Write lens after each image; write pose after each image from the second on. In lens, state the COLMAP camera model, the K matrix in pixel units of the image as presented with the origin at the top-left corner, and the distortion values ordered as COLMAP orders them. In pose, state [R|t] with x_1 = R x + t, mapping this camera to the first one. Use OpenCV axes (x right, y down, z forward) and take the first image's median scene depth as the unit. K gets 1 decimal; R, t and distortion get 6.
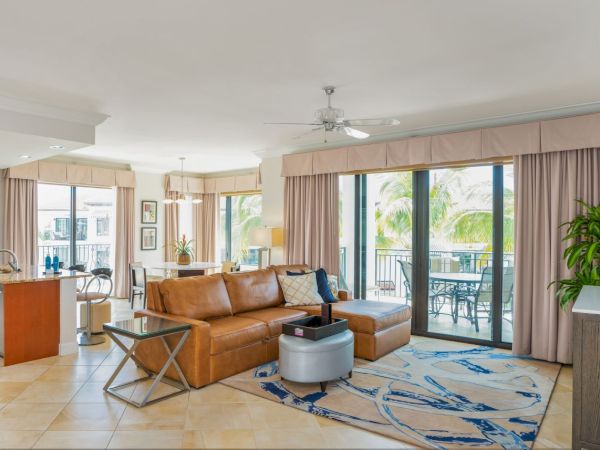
lens RADIAL K [[408.2, 0, 300.0], [0, 408.2, 225.0], [0, 0, 1]] dist [-0.000720, -0.000717]
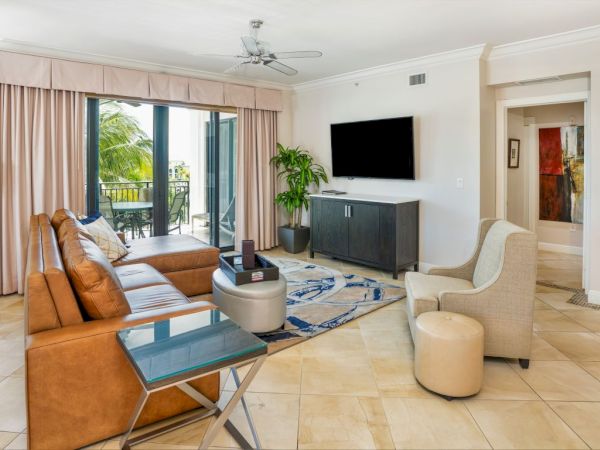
lens RADIAL K [[313.6, 0, 300.0], [0, 313.6, 225.0], [0, 0, 1]] dist [0.000721, 0.000135]
pose [[0.315623, -0.195068, 0.928618, -0.450926], [-0.012434, 0.977707, 0.209605, -0.013434], [-0.948803, -0.077703, 0.306162, 0.477900]]
